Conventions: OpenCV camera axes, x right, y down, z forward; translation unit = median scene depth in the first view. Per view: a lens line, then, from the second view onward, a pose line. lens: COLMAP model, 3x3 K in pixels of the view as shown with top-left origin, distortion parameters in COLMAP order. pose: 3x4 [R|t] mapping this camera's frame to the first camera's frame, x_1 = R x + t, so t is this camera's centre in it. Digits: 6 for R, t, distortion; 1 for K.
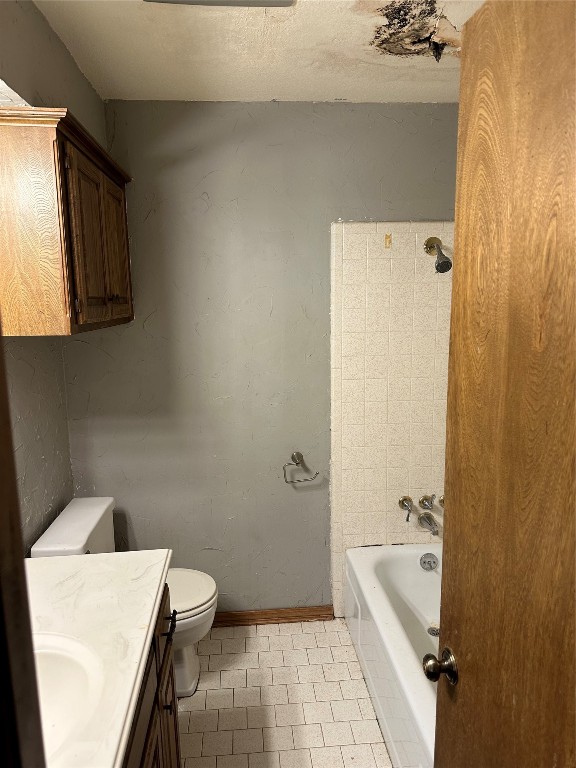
lens RADIAL K [[530.9, 0, 287.8], [0, 530.9, 383.9], [0, 0, 1]] dist [0.004893, -0.017905]
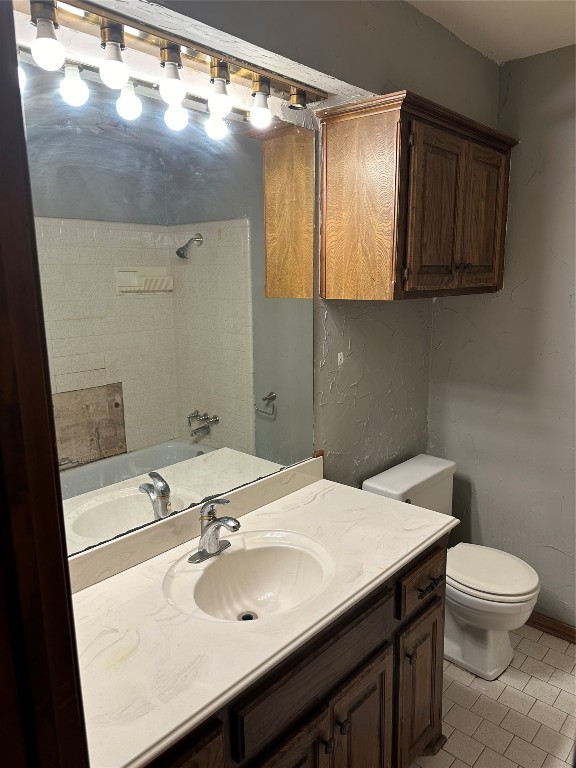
lens RADIAL K [[530.9, 0, 285.4], [0, 530.9, 385.1], [0, 0, 1]] dist [0.004893, -0.017905]
pose [[0.664558, 0.150469, -0.731931, 0.231098], [-0.112896, 0.988490, 0.100707, -0.002057], [0.738659, 0.015706, 0.673896, 0.072658]]
